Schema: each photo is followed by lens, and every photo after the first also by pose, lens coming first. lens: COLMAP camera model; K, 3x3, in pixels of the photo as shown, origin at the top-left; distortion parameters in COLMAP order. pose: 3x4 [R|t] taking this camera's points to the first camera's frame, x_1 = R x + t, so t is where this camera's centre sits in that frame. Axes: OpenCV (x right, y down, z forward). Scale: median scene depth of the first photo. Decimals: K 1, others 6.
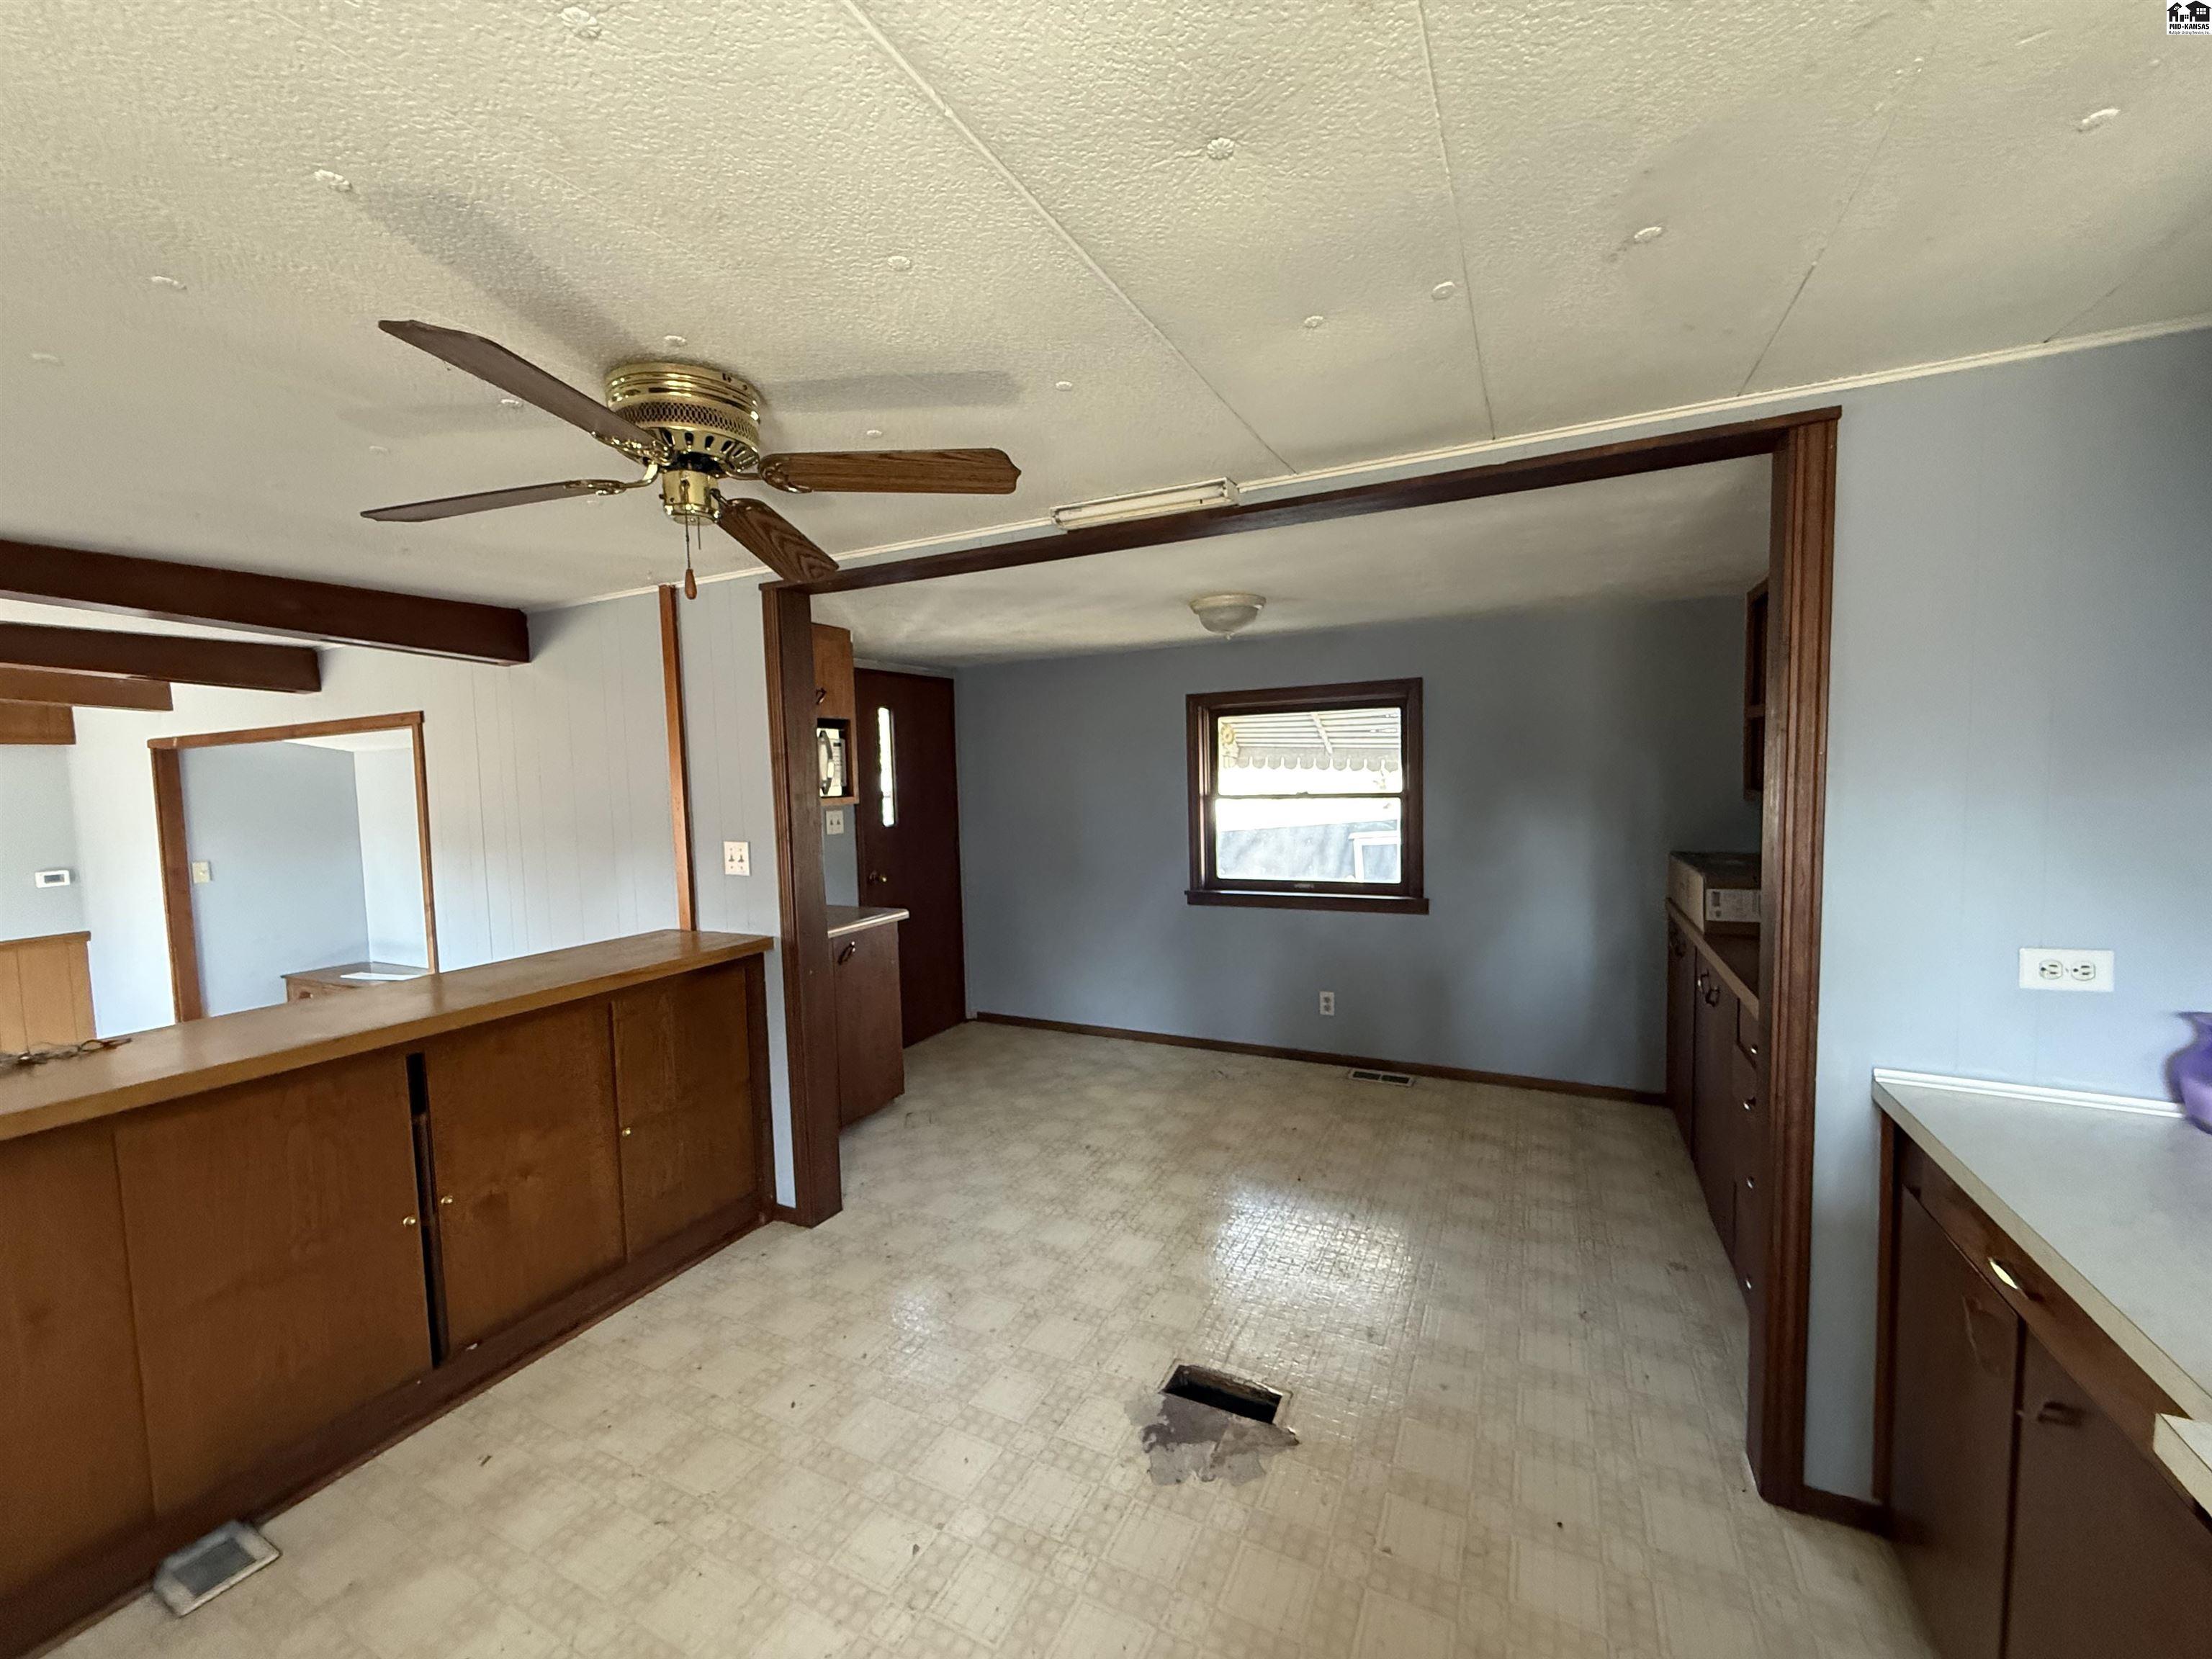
lens RADIAL K [[880.0, 0, 1108.3], [0, 880.0, 837.7], [0, 0, 1]] dist [0.000041, -0.000600]
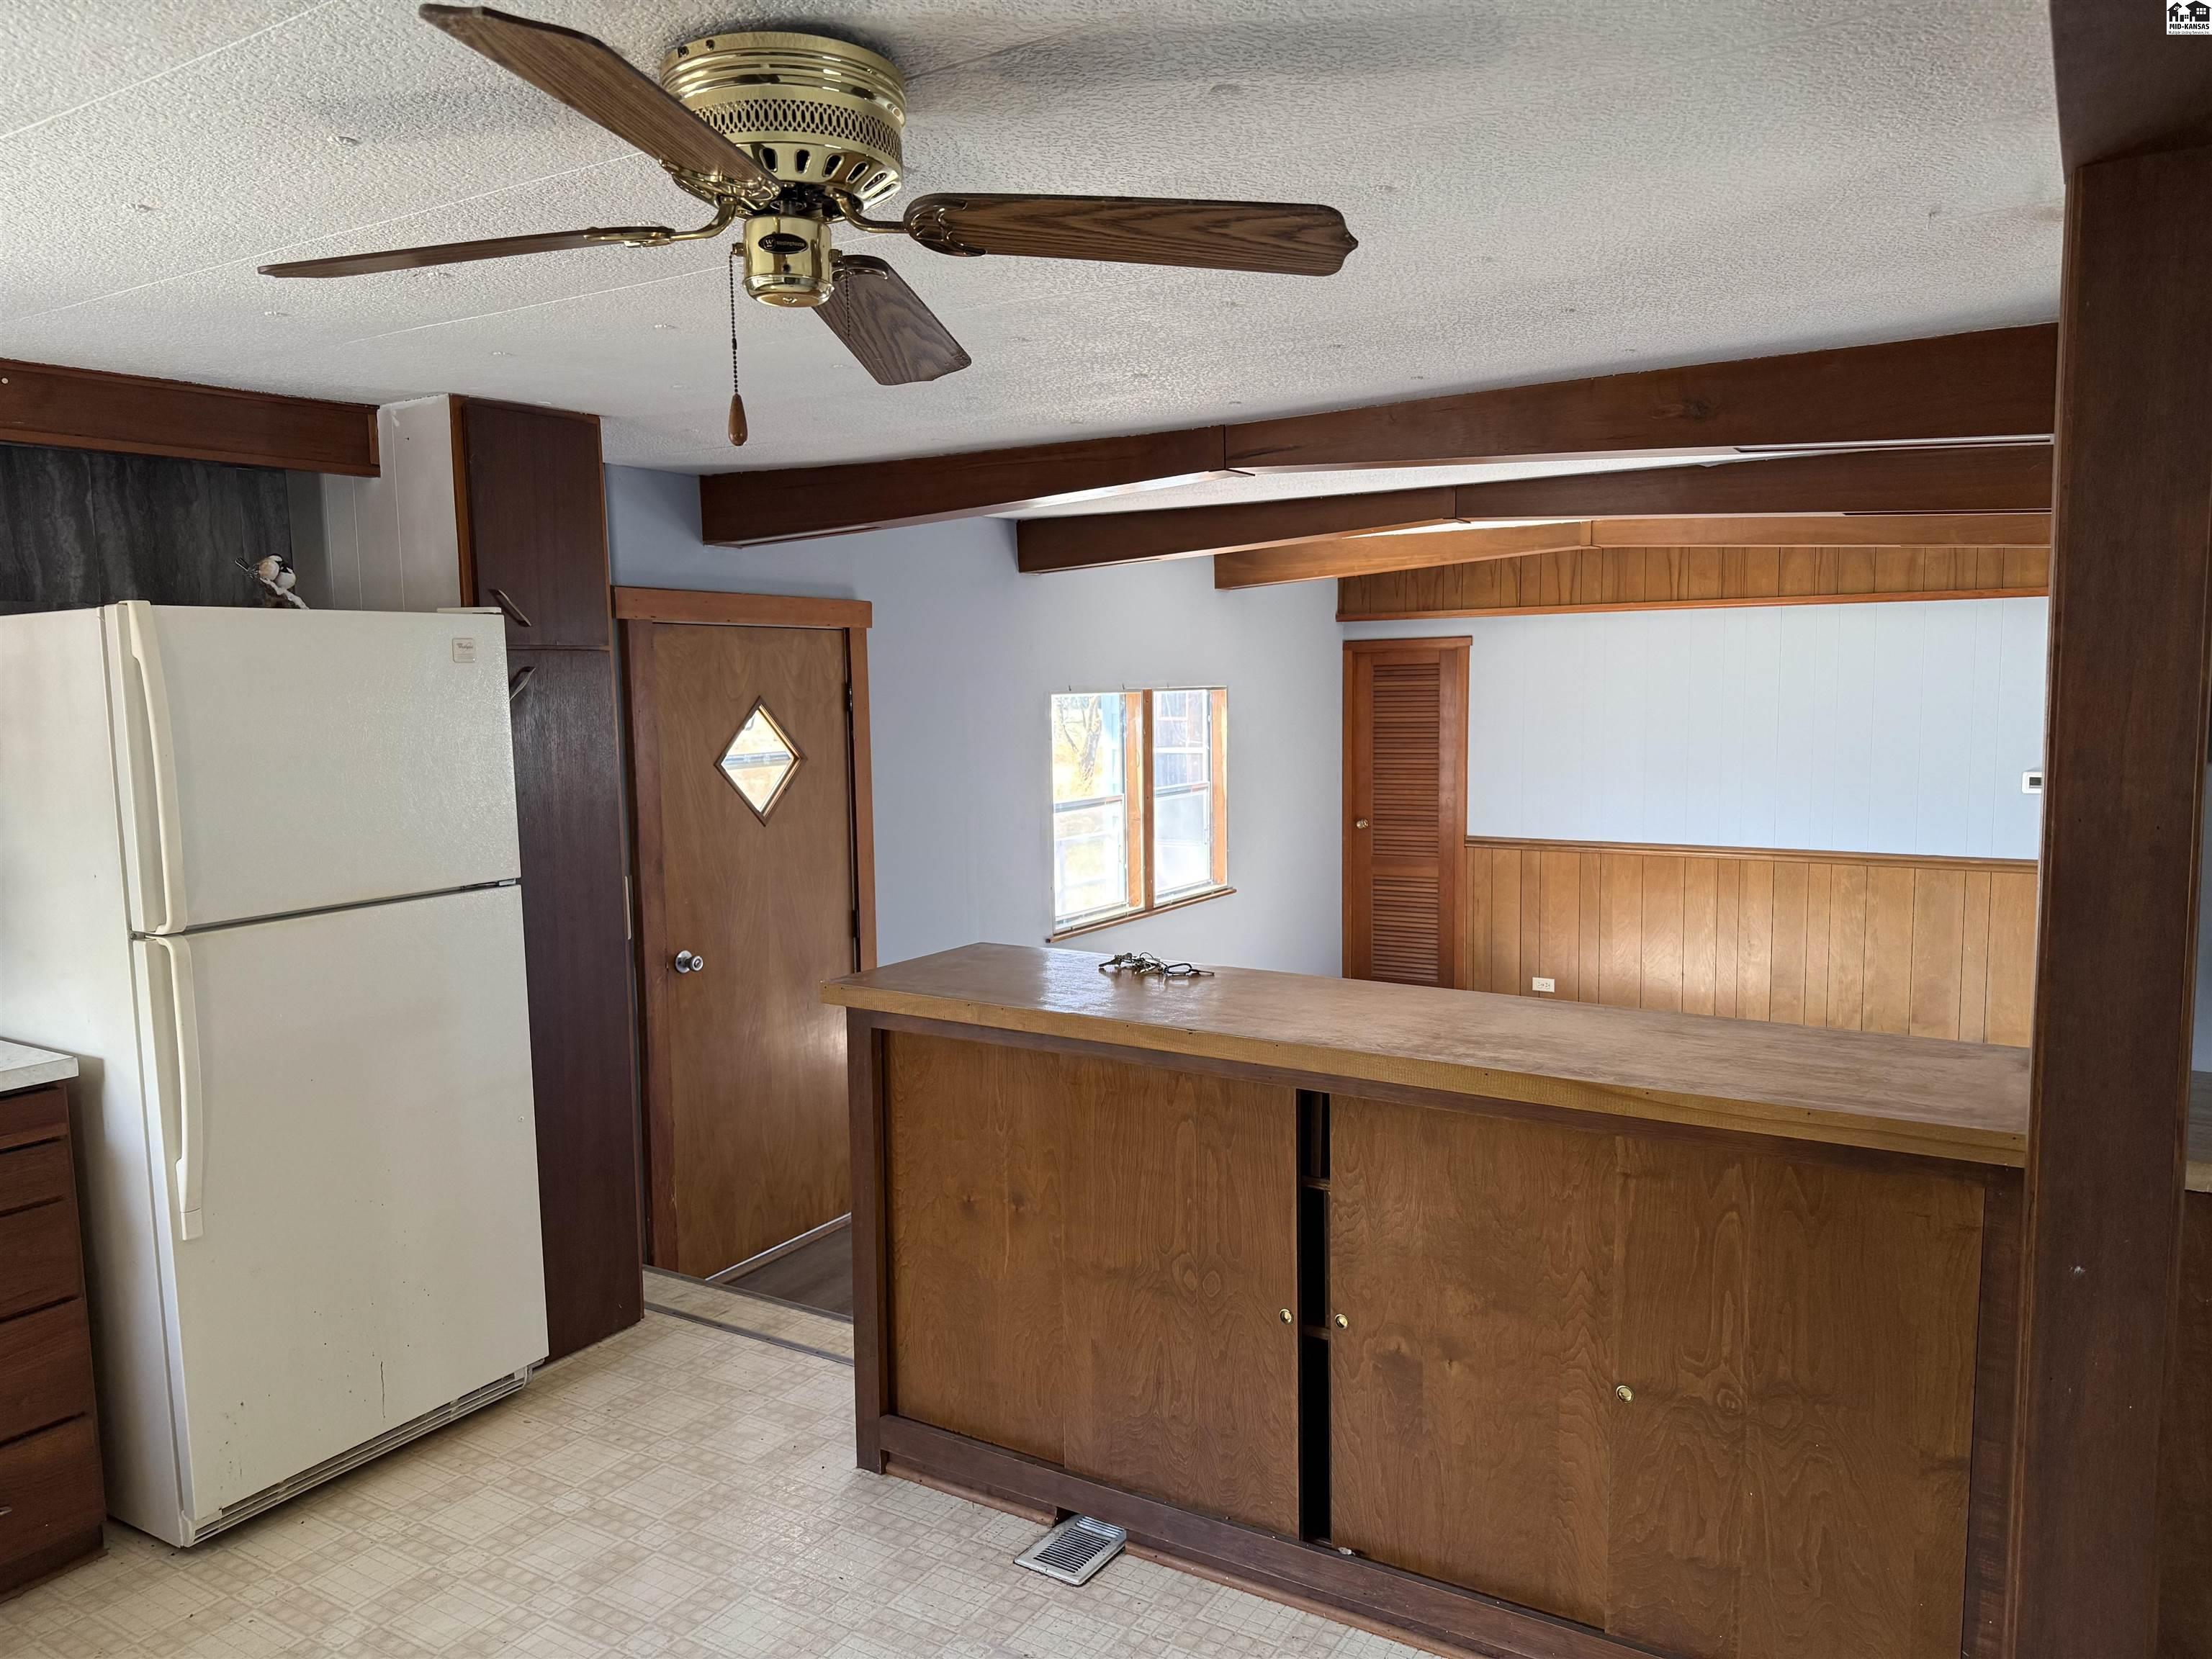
lens RADIAL K [[1565.4, 0, 1092.2], [0, 1565.4, 829.5], [0, 0, 1]] dist [0.024604, -0.023325]
pose [[-0.108206, 0.126960, -0.985988, 0.175597], [-0.057834, 0.989328, 0.133737, -0.046688], [0.992445, 0.071495, -0.099708, 0.396258]]
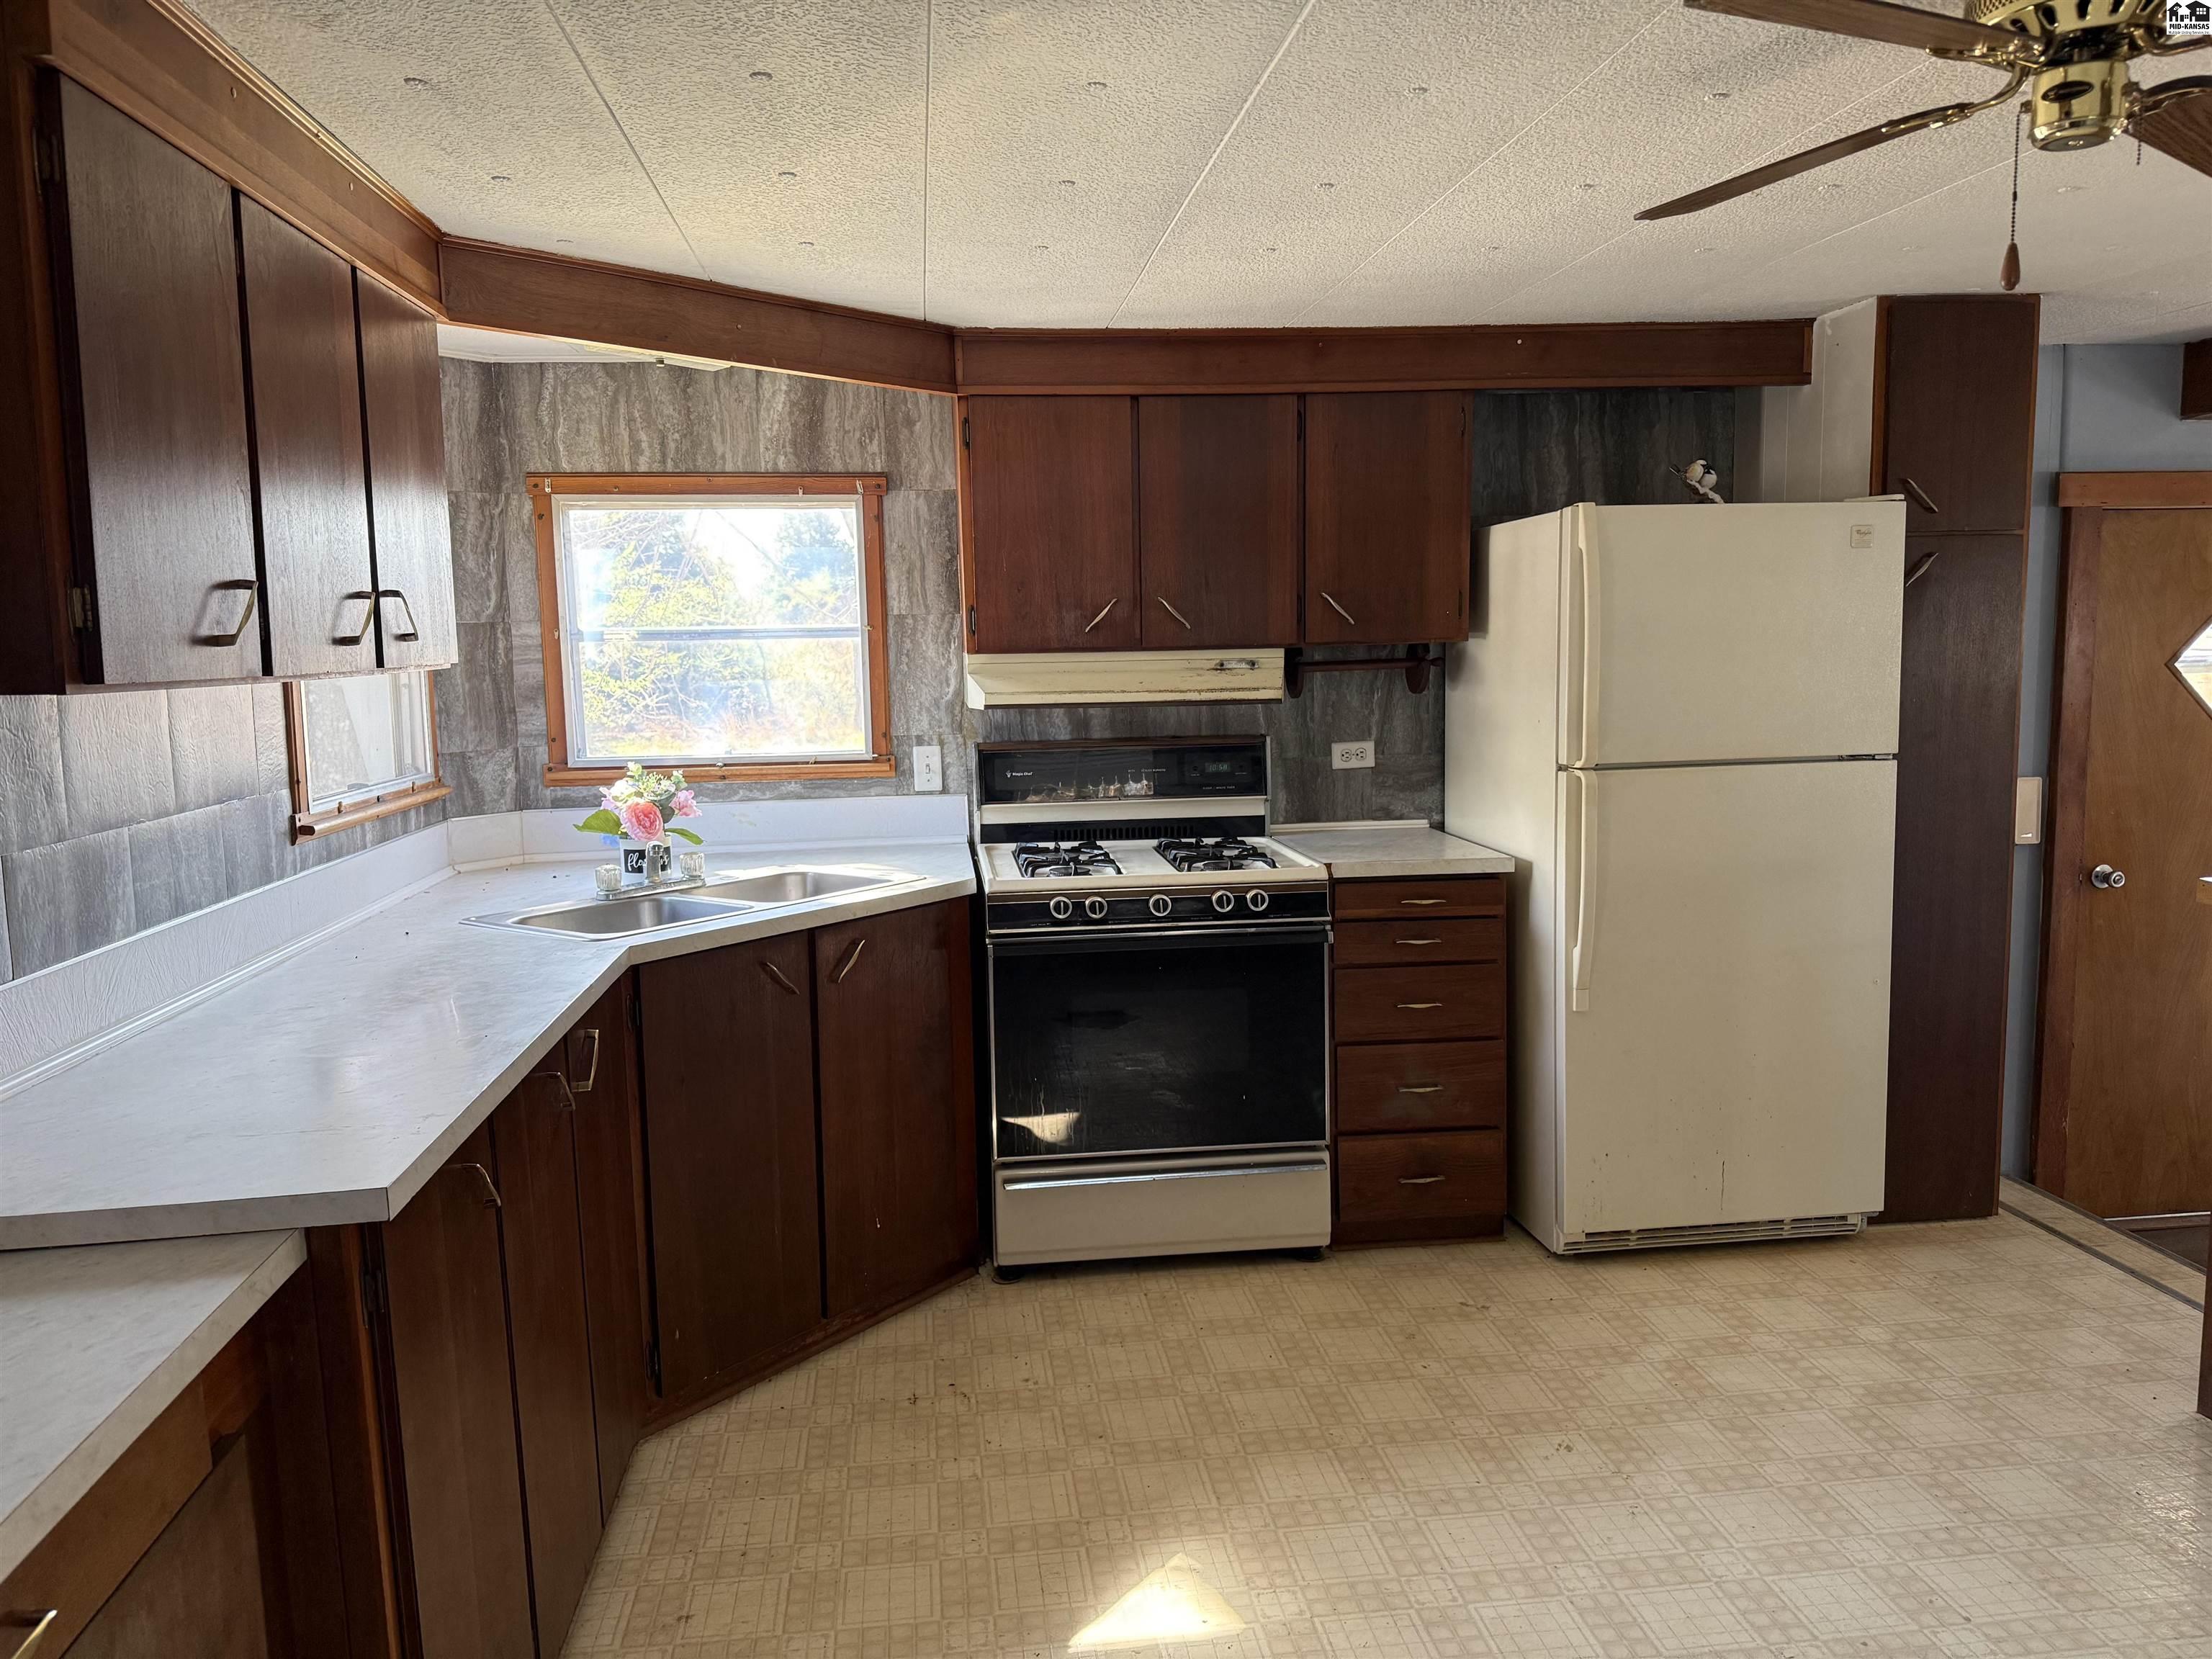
lens RADIAL K [[1565.4, 0, 1086.2], [0, 1565.4, 815.8], [0, 0, 1]] dist [0.024604, -0.023325]
pose [[-0.844118, 0.102916, -0.526187, 0.207425], [-0.000779, 0.981168, 0.193155, -0.036404], [0.536157, 0.163456, -0.828141, 0.452709]]
